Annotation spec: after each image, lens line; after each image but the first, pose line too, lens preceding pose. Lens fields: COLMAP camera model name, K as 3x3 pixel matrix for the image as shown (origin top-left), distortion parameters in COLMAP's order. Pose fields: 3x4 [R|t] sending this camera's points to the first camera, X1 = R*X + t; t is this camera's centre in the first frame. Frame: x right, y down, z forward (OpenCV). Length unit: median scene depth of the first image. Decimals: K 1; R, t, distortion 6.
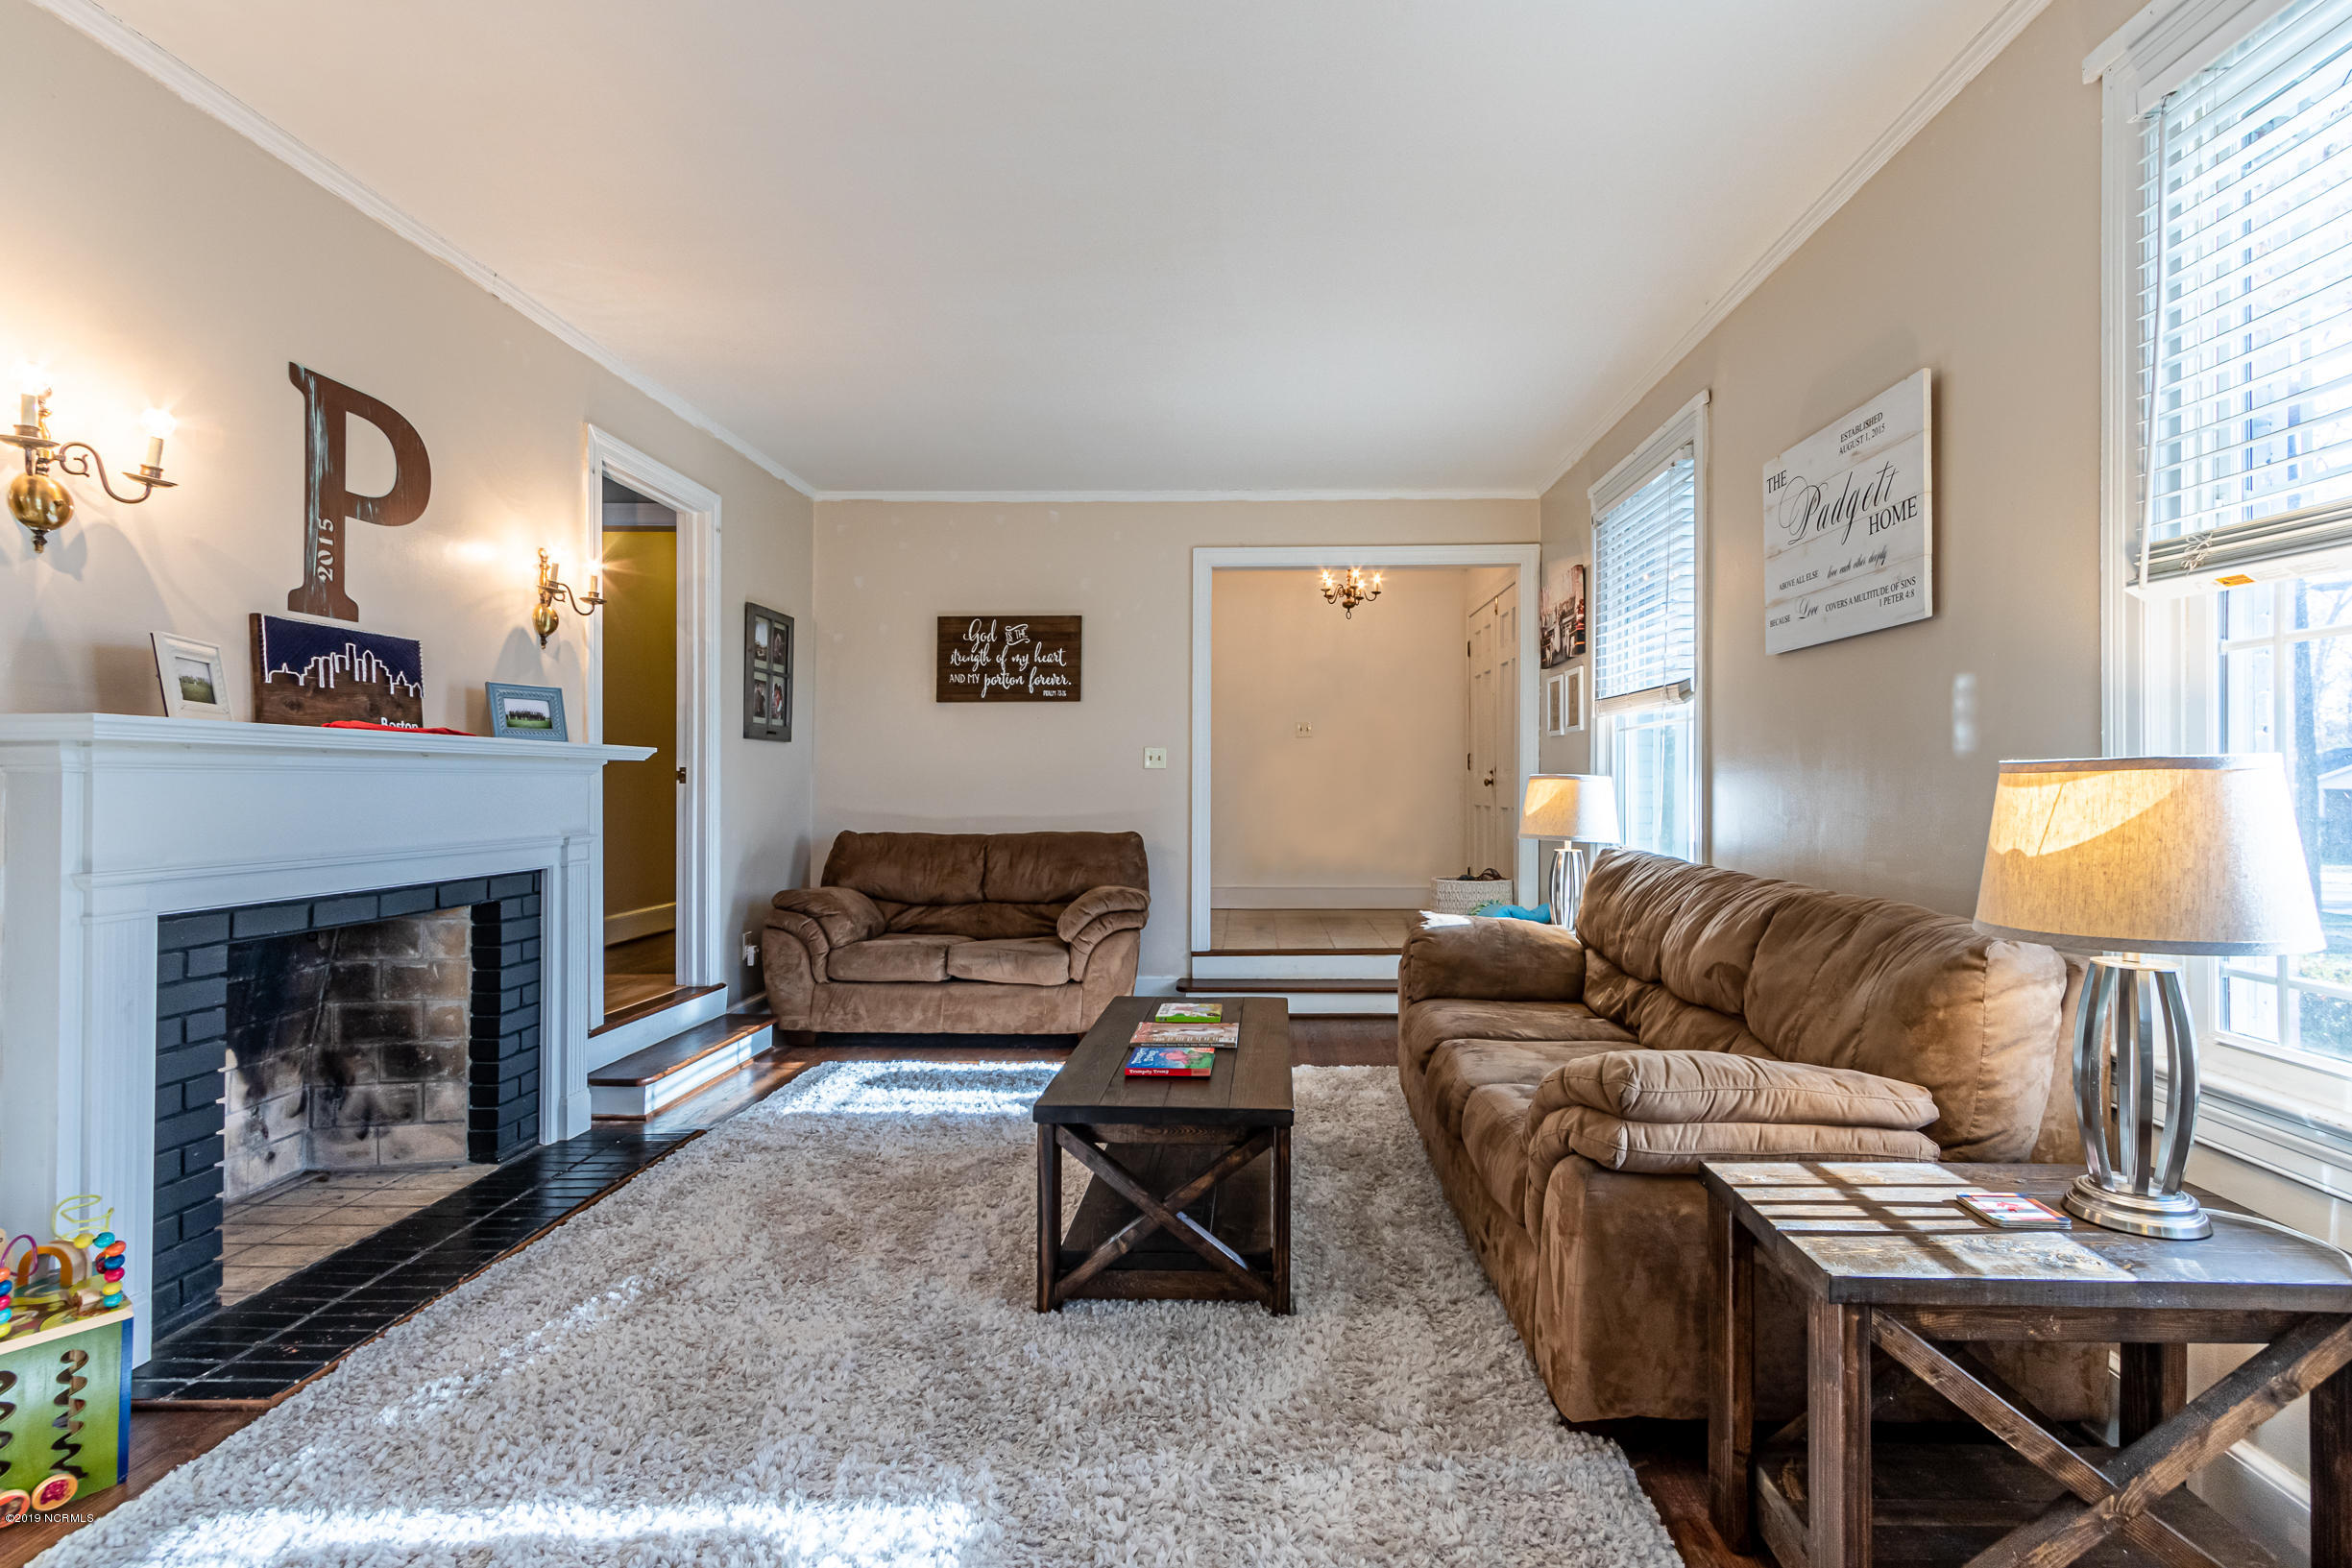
lens RADIAL K [[1091.5, 0, 1186.8], [0, 1091.5, 793.1], [0, 0, 1]] dist [-0.002753, -0.000514]
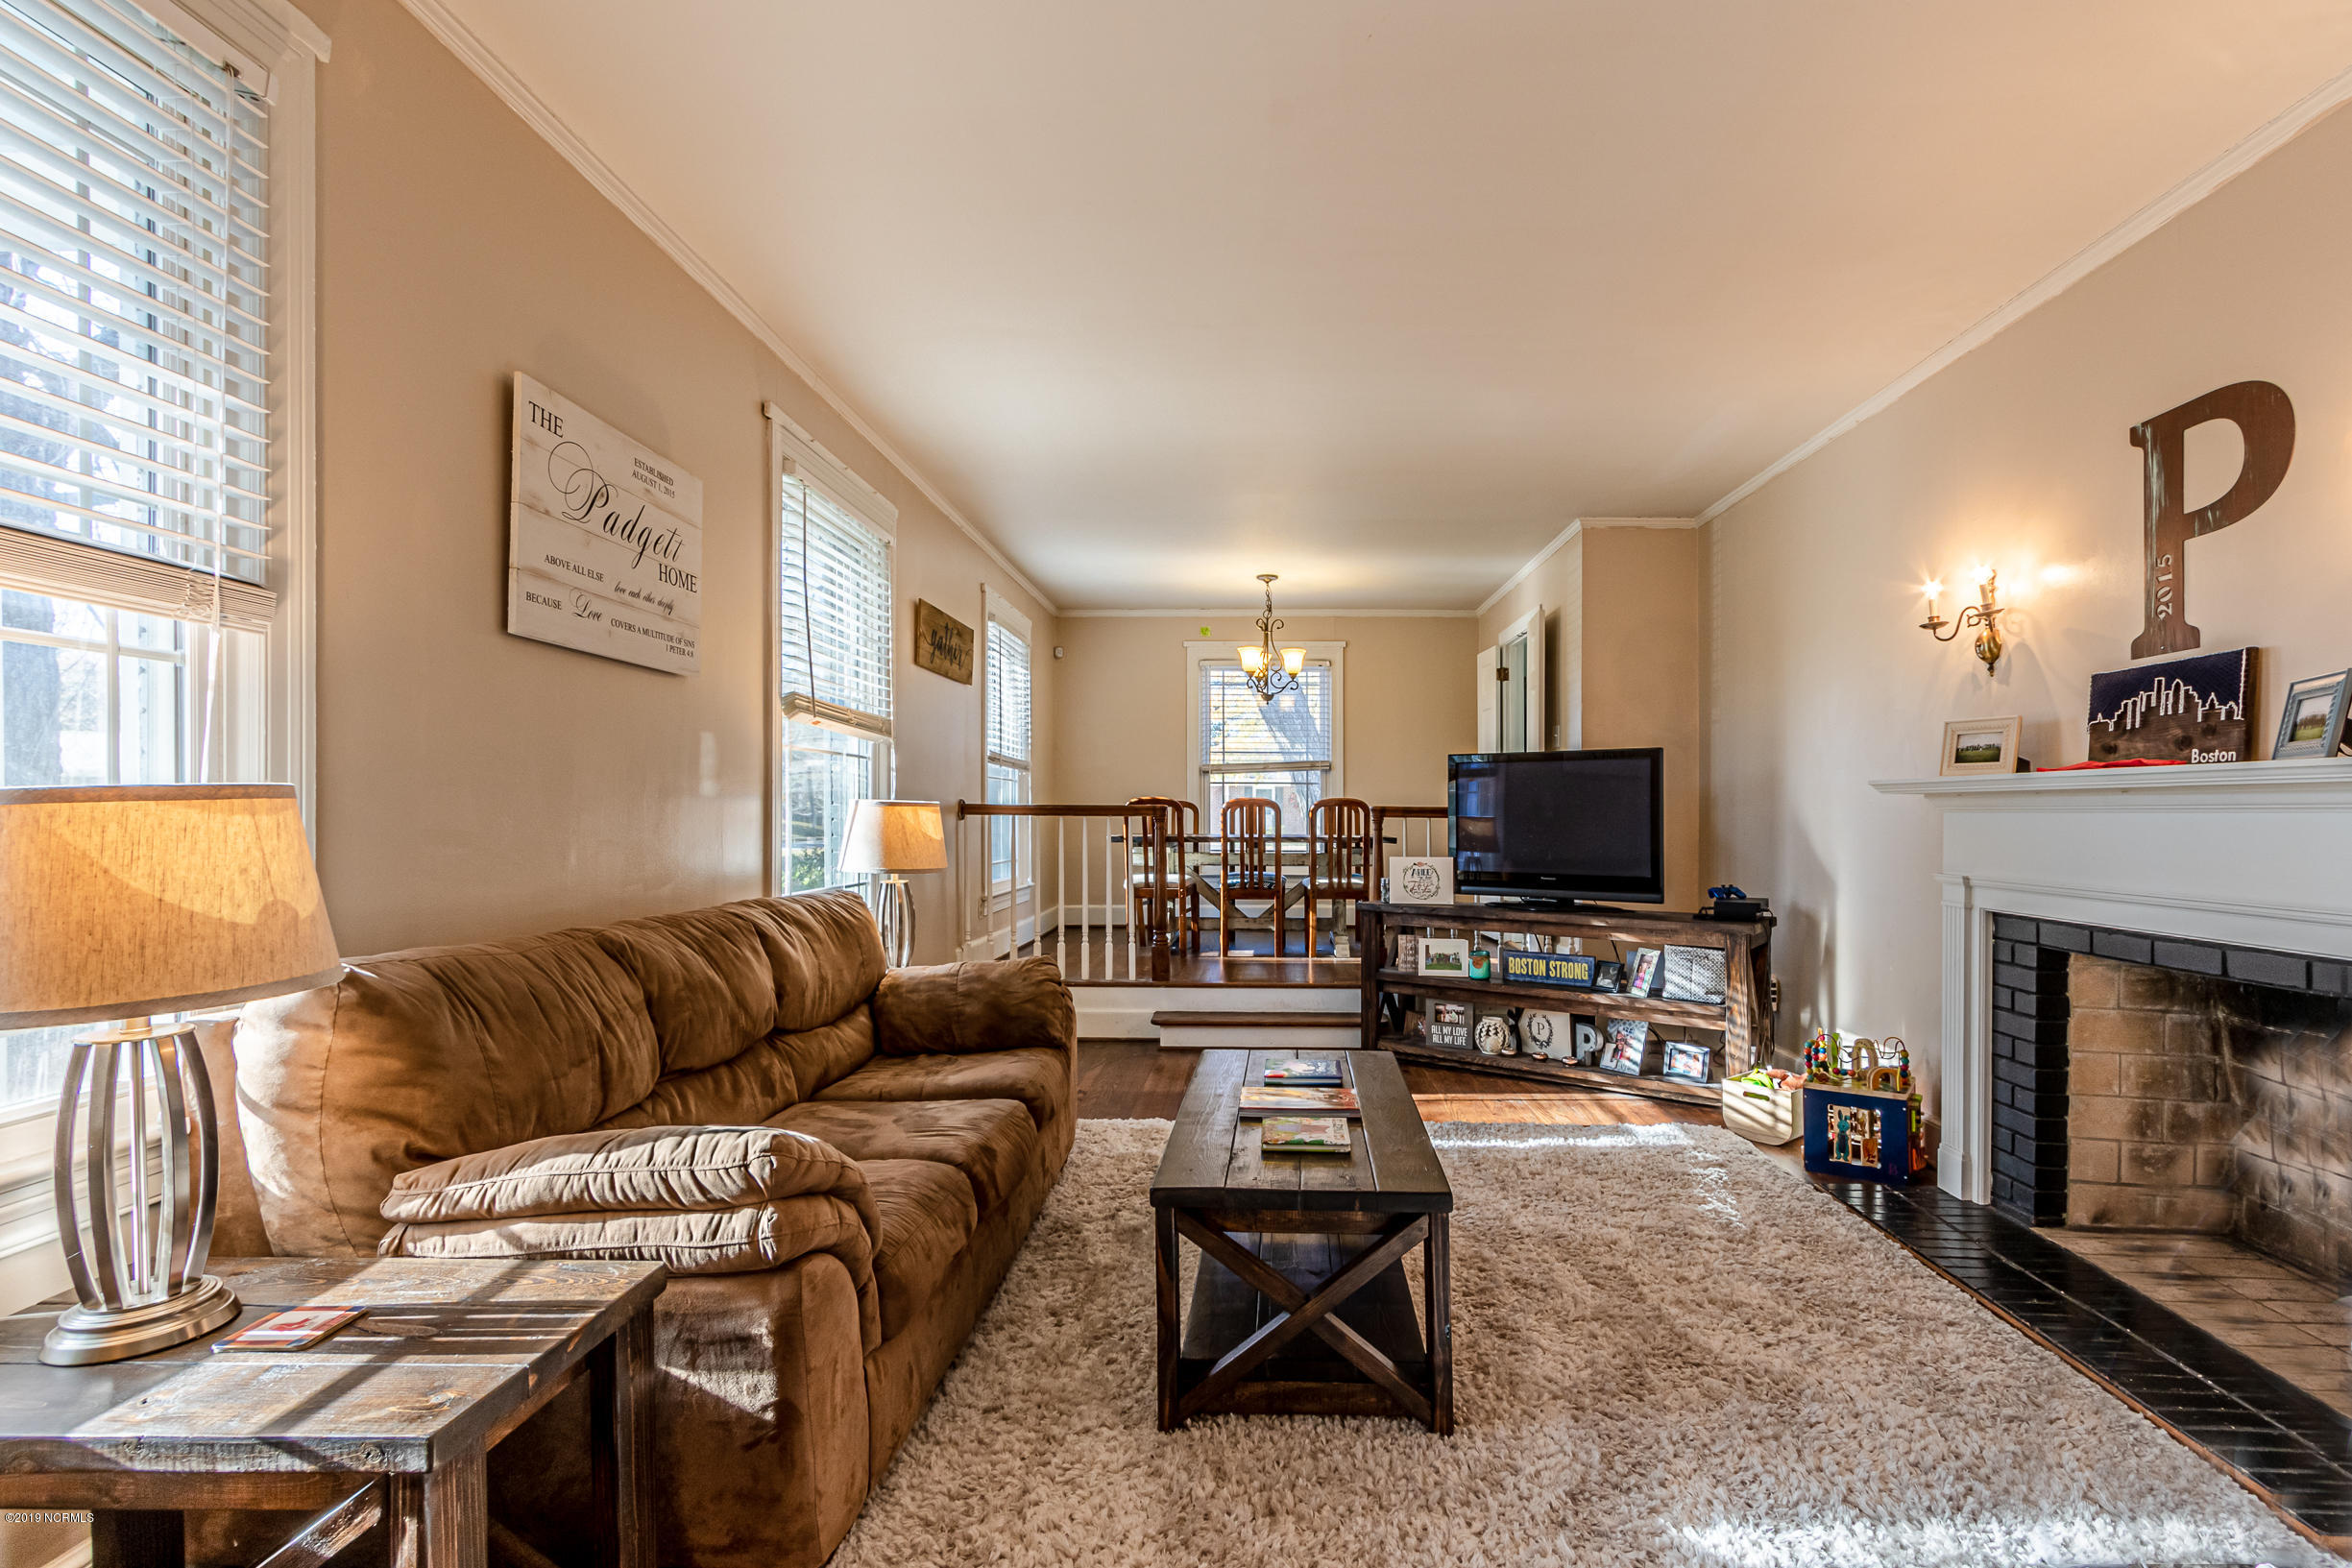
lens RADIAL K [[1091.5, 0, 1186.8], [0, 1091.5, 793.1], [0, 0, 1]] dist [-0.002753, -0.000514]
pose [[-0.999851, -0.007572, 0.015507, 0.083029], [-0.007690, 0.999942, -0.007547, -0.020834], [-0.015449, -0.007665, -0.999851, 2.000790]]
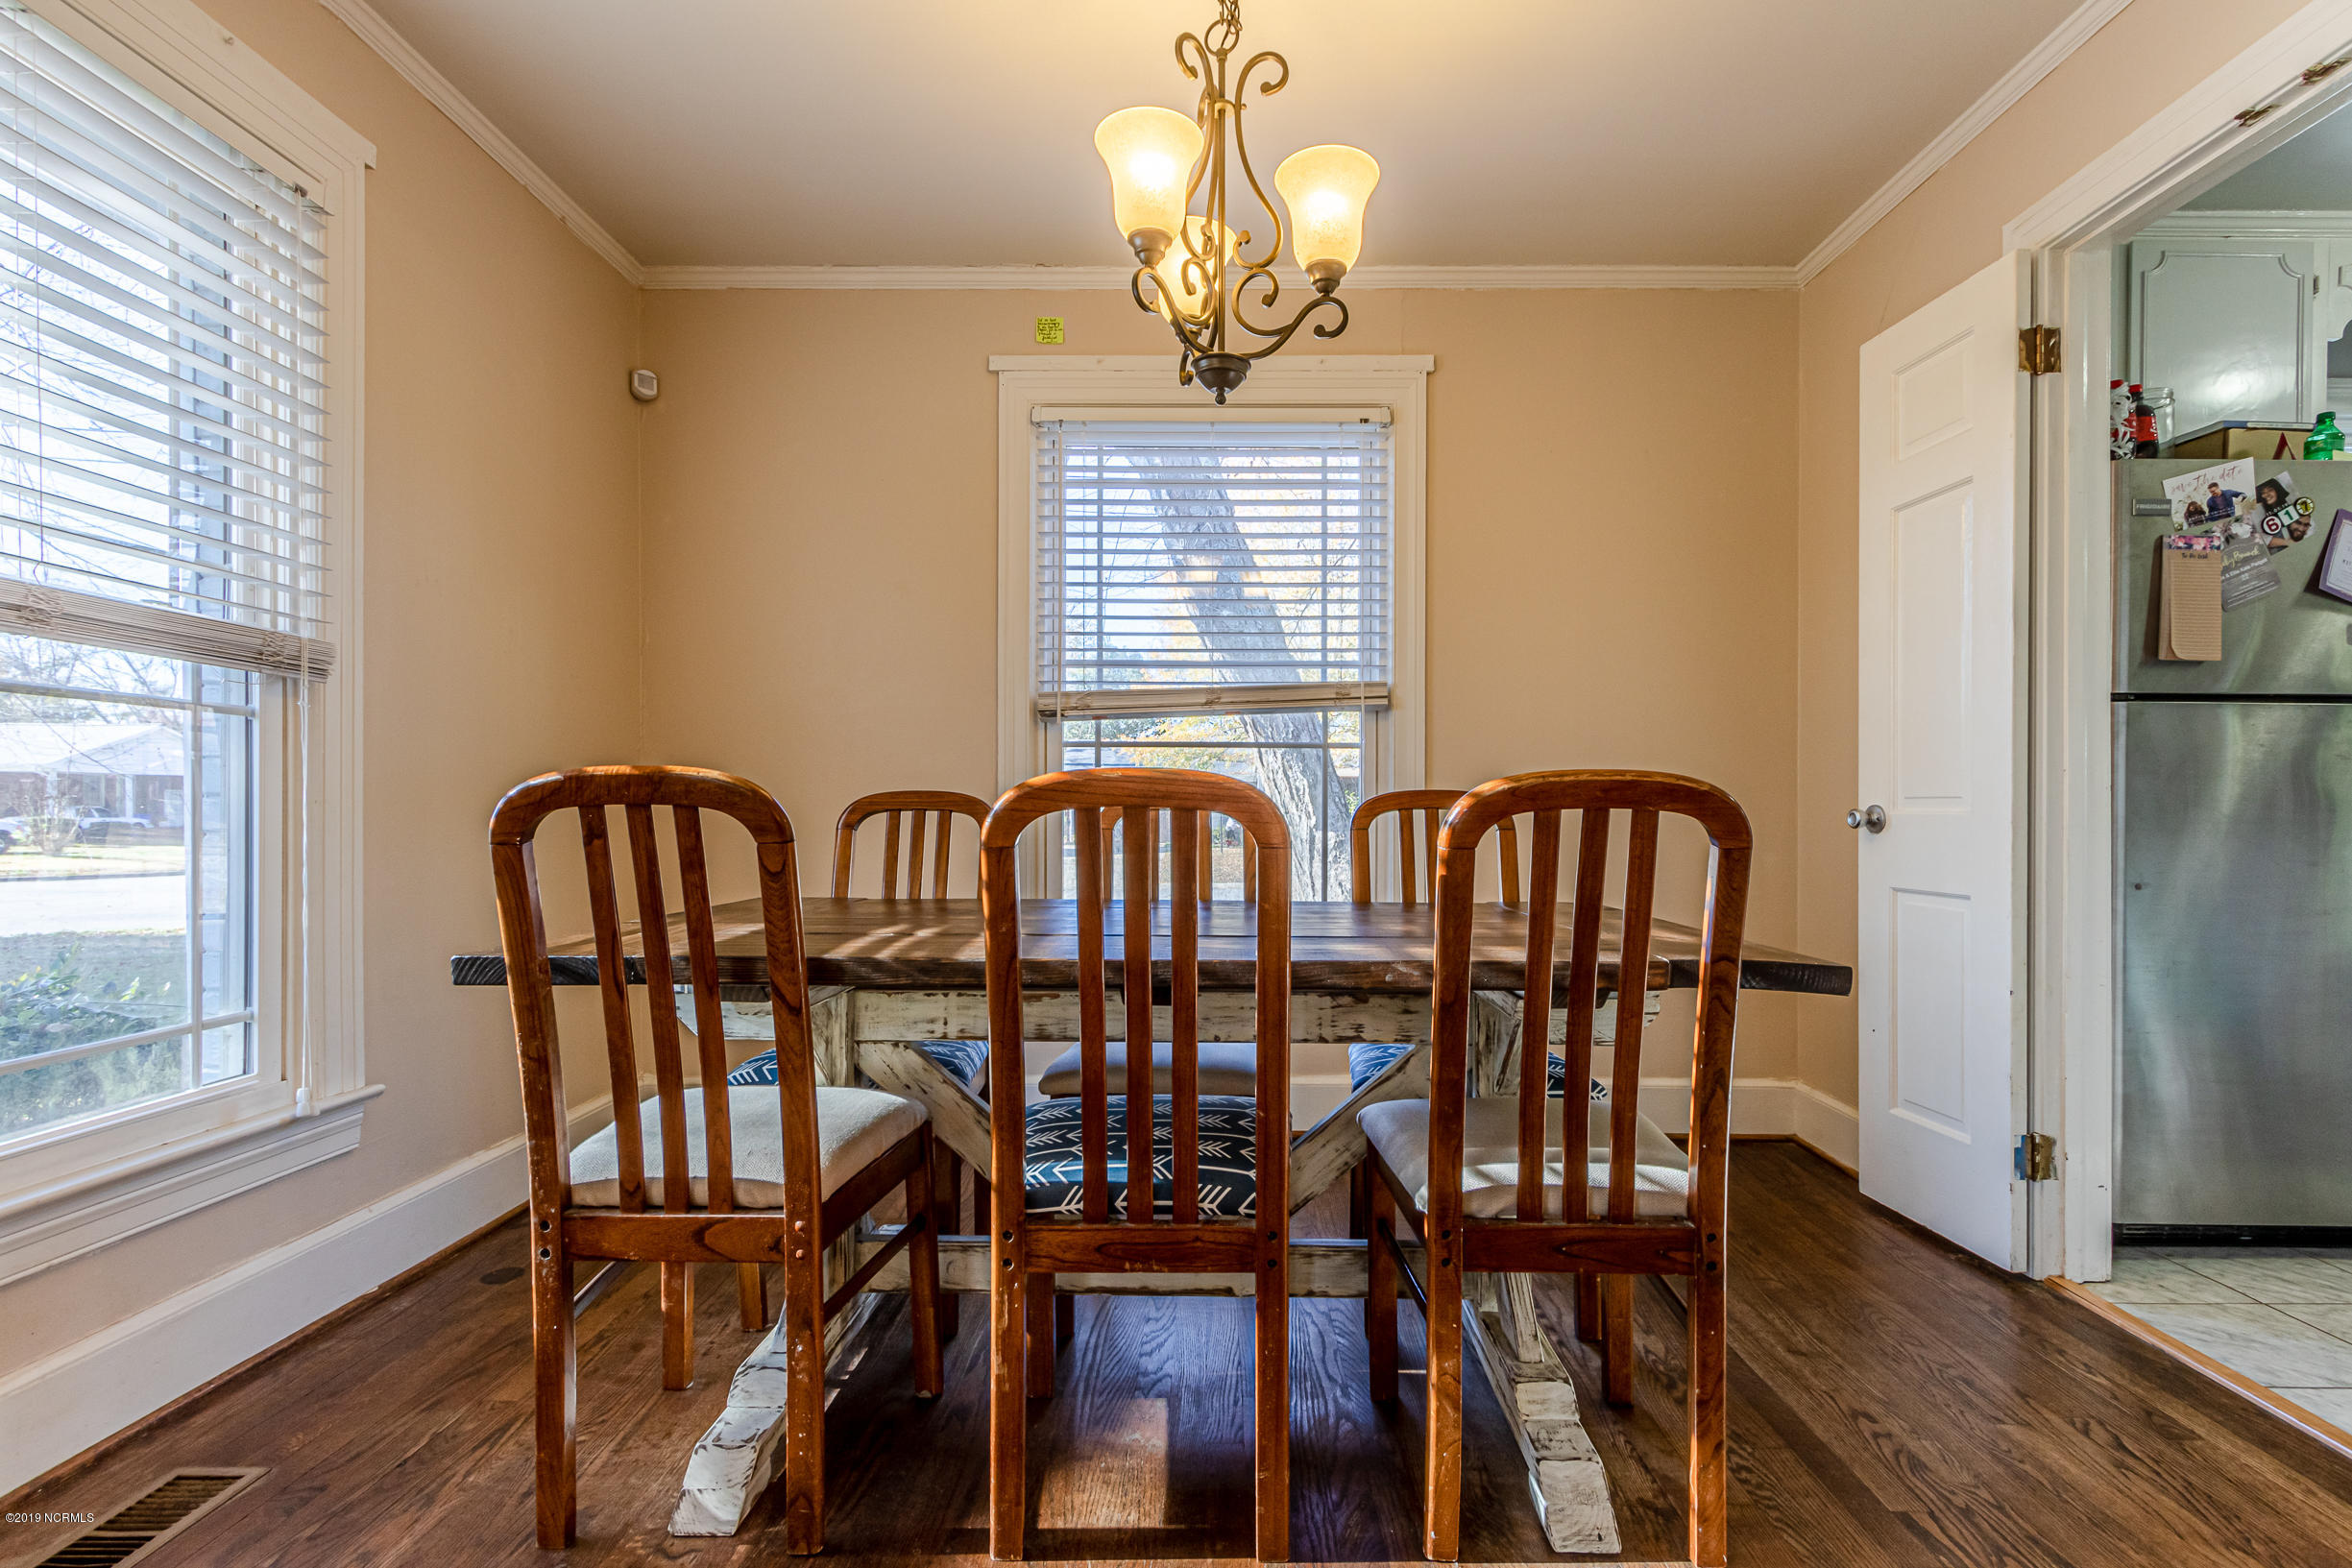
lens RADIAL K [[1091.5, 0, 1186.8], [0, 1091.5, 793.1], [0, 0, 1]] dist [-0.002753, -0.000514]
pose [[-0.999309, -0.007555, -0.036404, 0.039575], [-0.007396, 0.999962, -0.004508, -0.019701], [0.036436, -0.004236, -0.999327, 1.203885]]
